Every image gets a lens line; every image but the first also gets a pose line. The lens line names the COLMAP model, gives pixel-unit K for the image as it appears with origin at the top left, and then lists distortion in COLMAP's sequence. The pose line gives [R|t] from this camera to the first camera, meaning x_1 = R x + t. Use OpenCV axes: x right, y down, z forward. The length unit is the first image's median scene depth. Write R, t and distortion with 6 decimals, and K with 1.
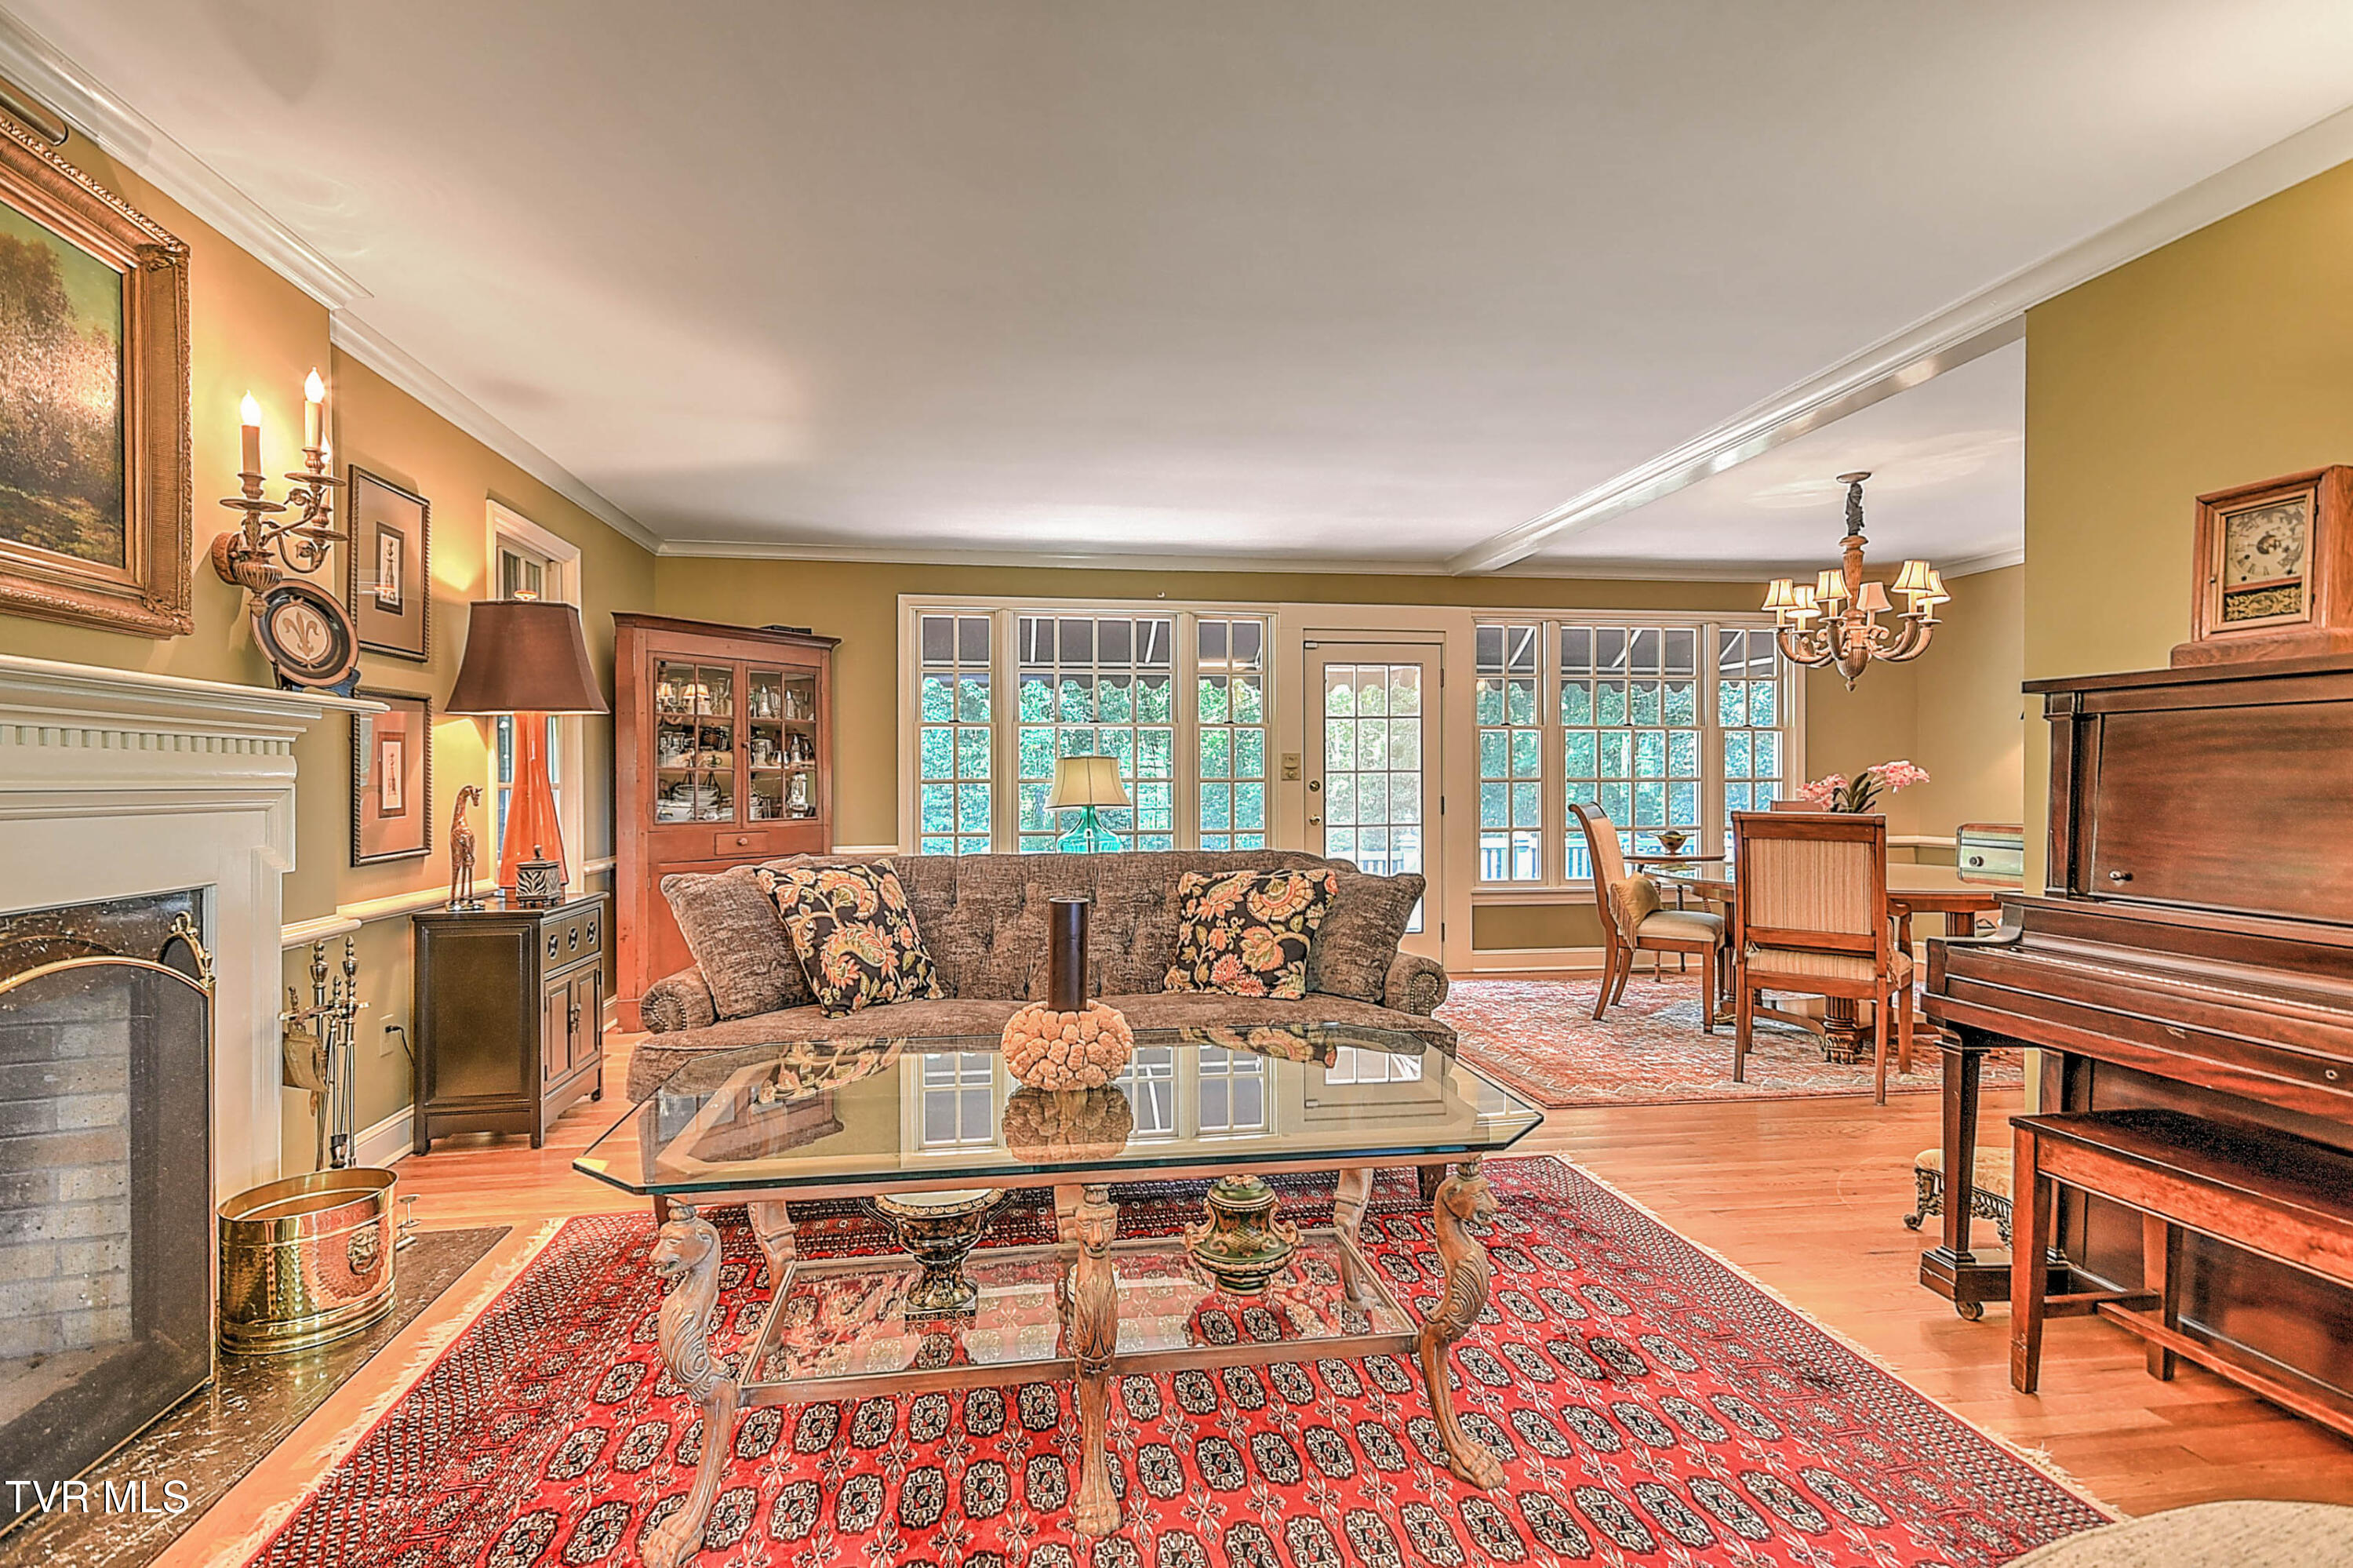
lens RADIAL K [[1130.9, 0, 1158.7], [0, 1130.9, 791.0], [0, 0, 1]] dist [0.001759, 0.000235]
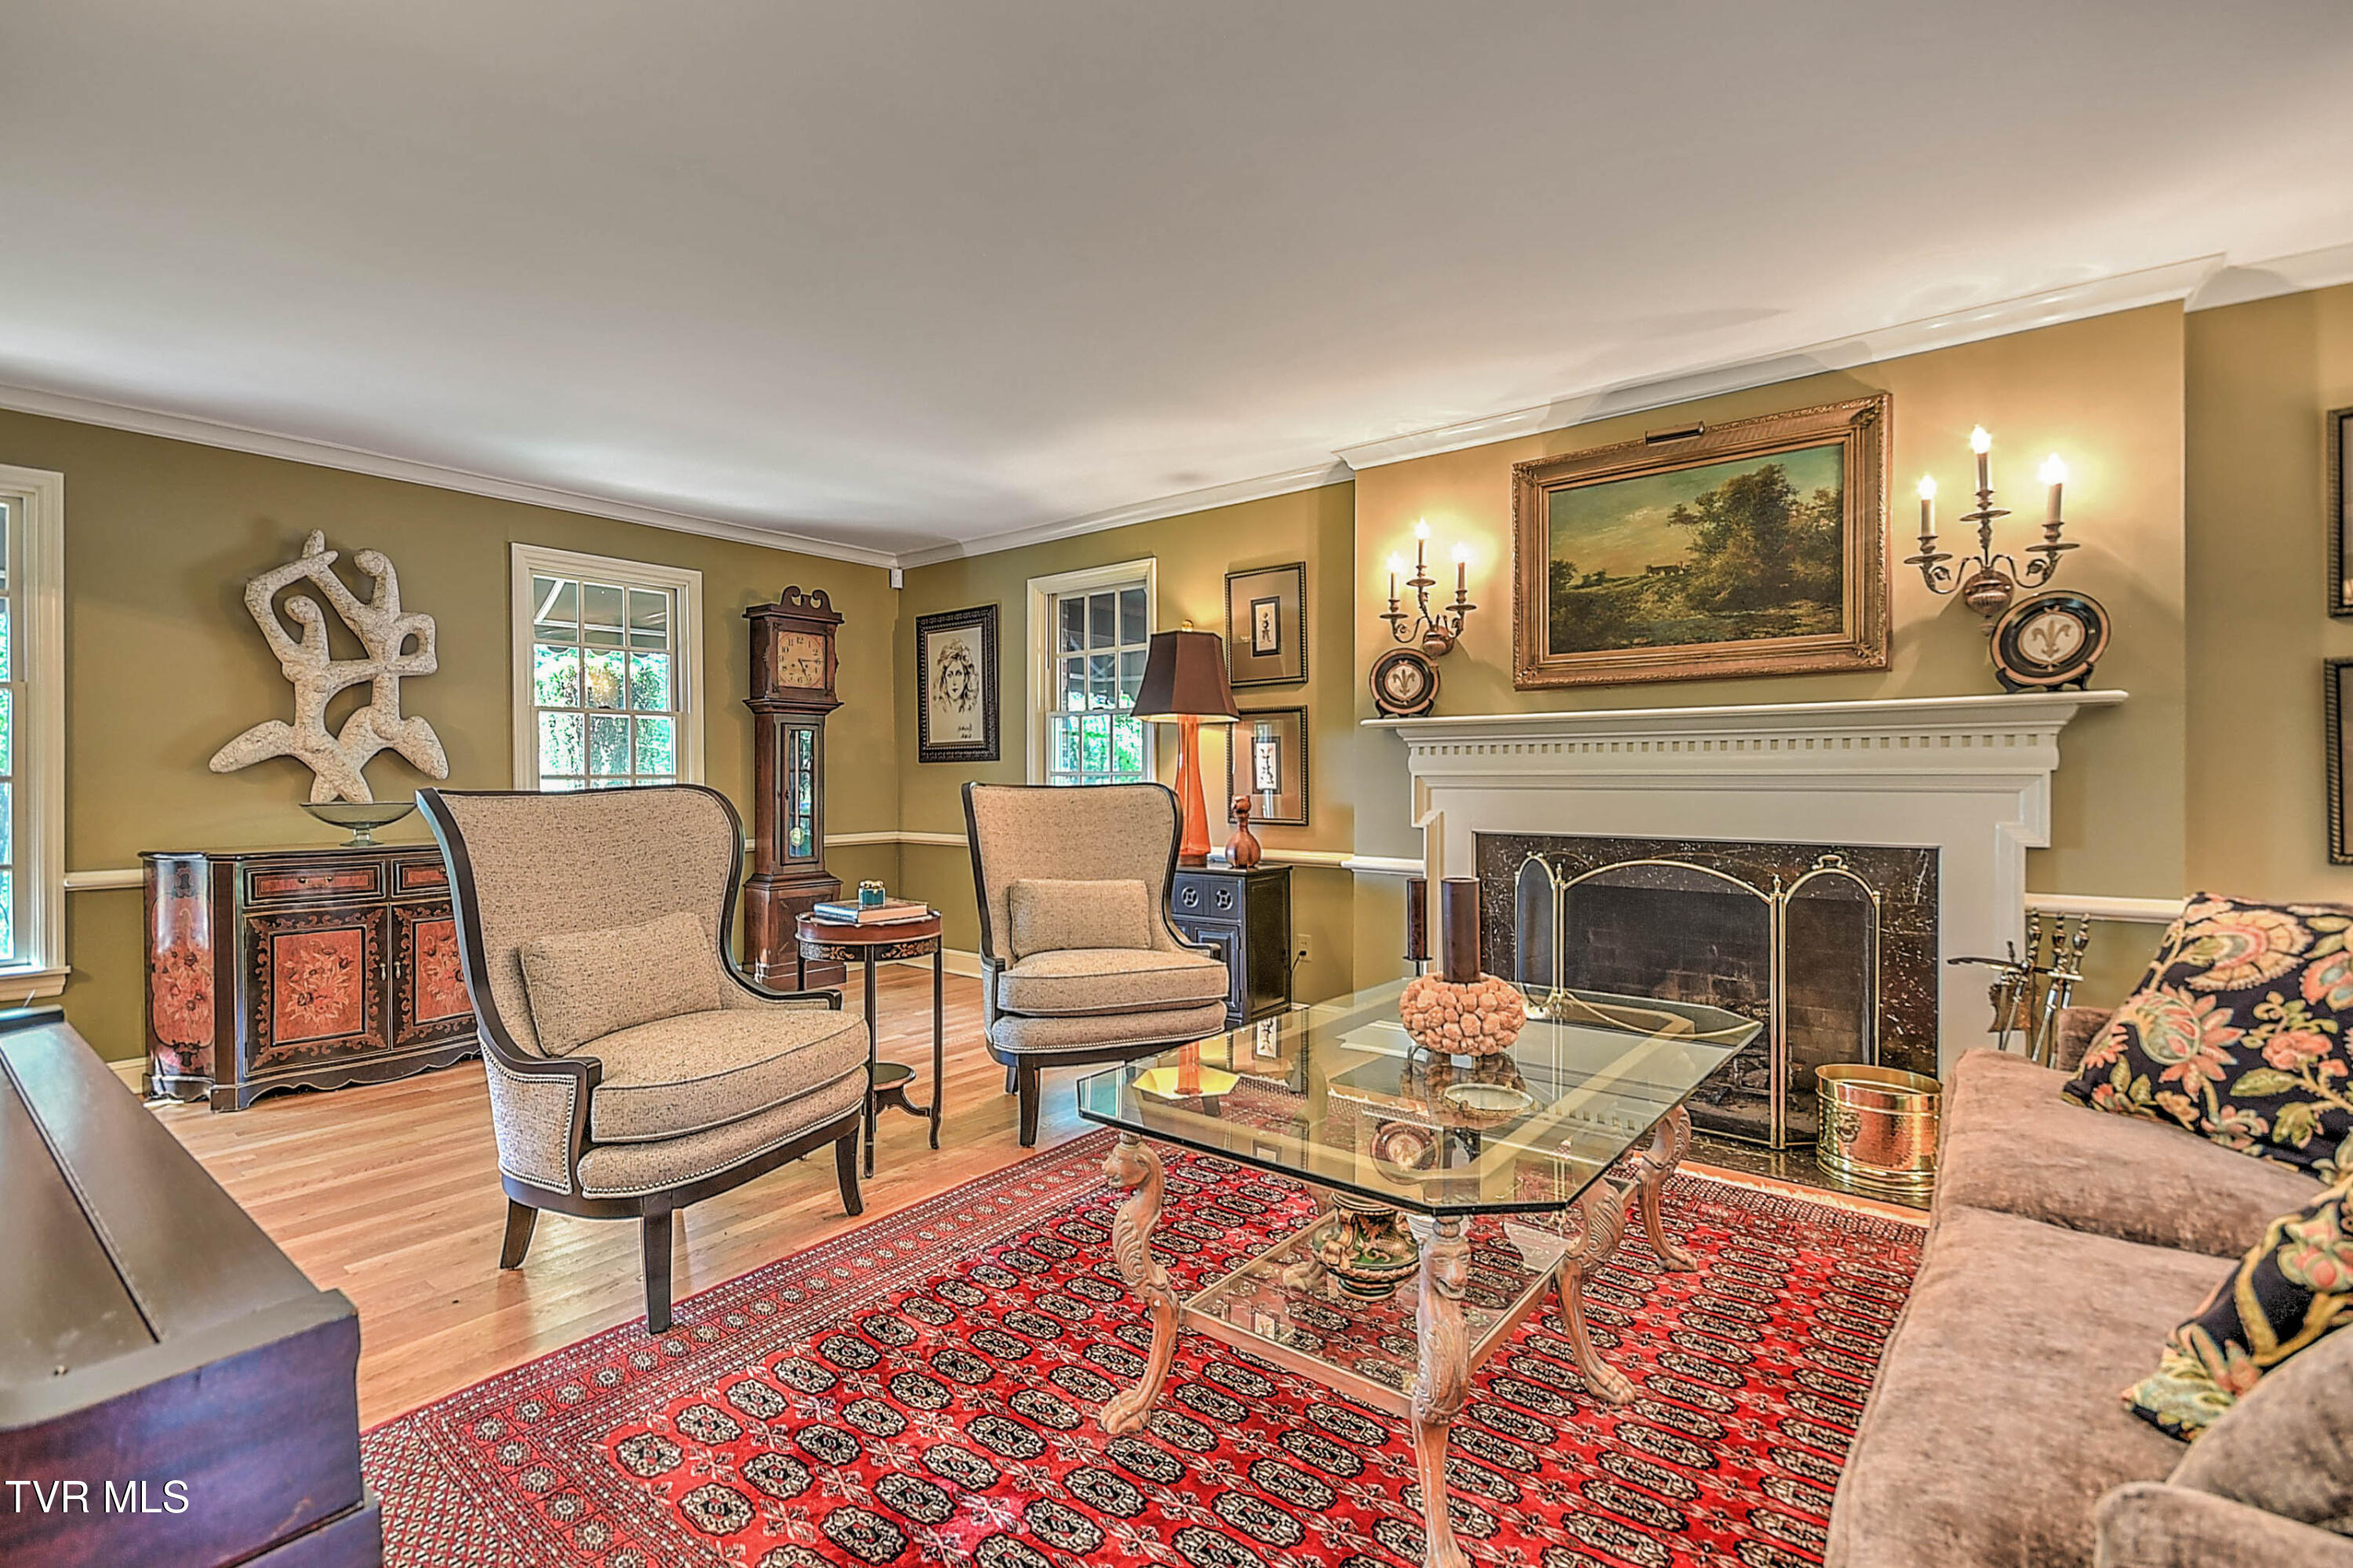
lens RADIAL K [[1075.4, 0, 1163.0], [0, 1075.4, 785.4], [0, 0, 1]] dist [0.010942, 0.001887]
pose [[-0.733081, 0.010120, -0.680066, 0.659375], [-0.001457, 0.999864, 0.016449, -0.008937], [0.680140, 0.013049, -0.732966, 1.232779]]
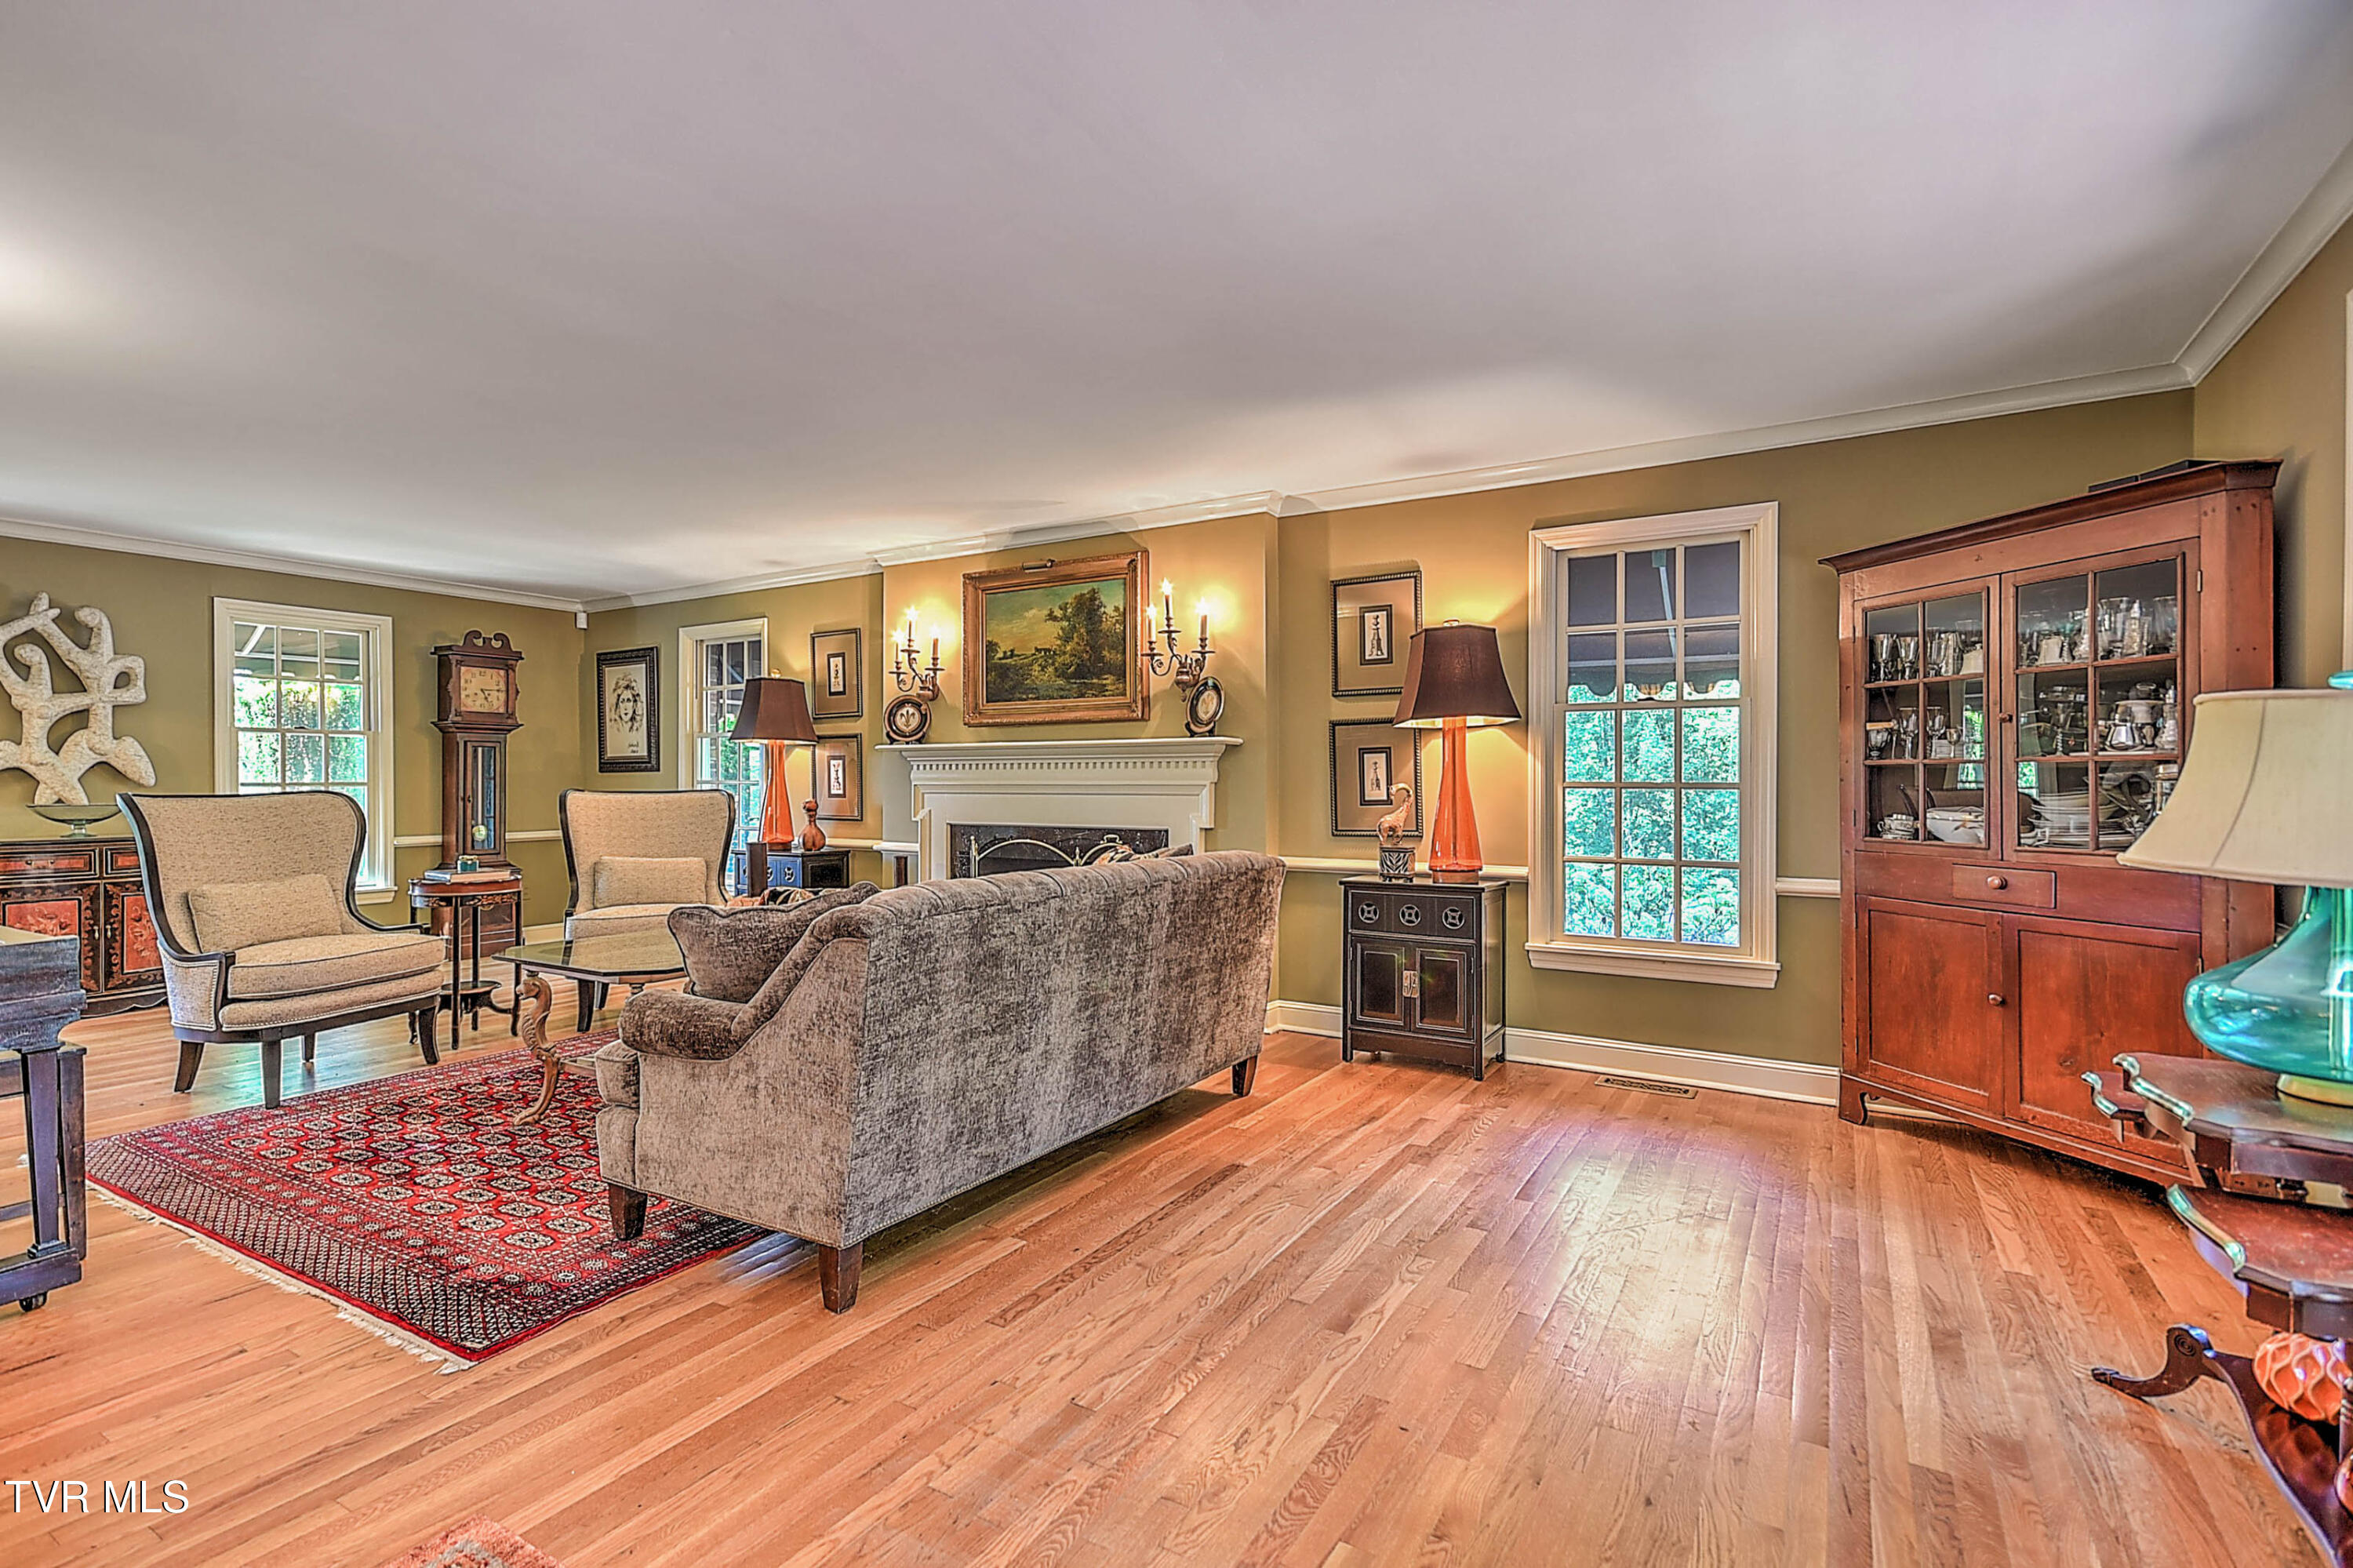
lens RADIAL K [[1100.5, 0, 1176.7], [0, 1100.5, 785.6], [0, 0, 1]] dist [0.013234, -0.006265]
pose [[-0.628720, 0.004671, -0.777618, 0.766752], [-0.003848, 0.999951, 0.009118, -0.018161], [0.777623, 0.008725, -0.628671, 2.213633]]
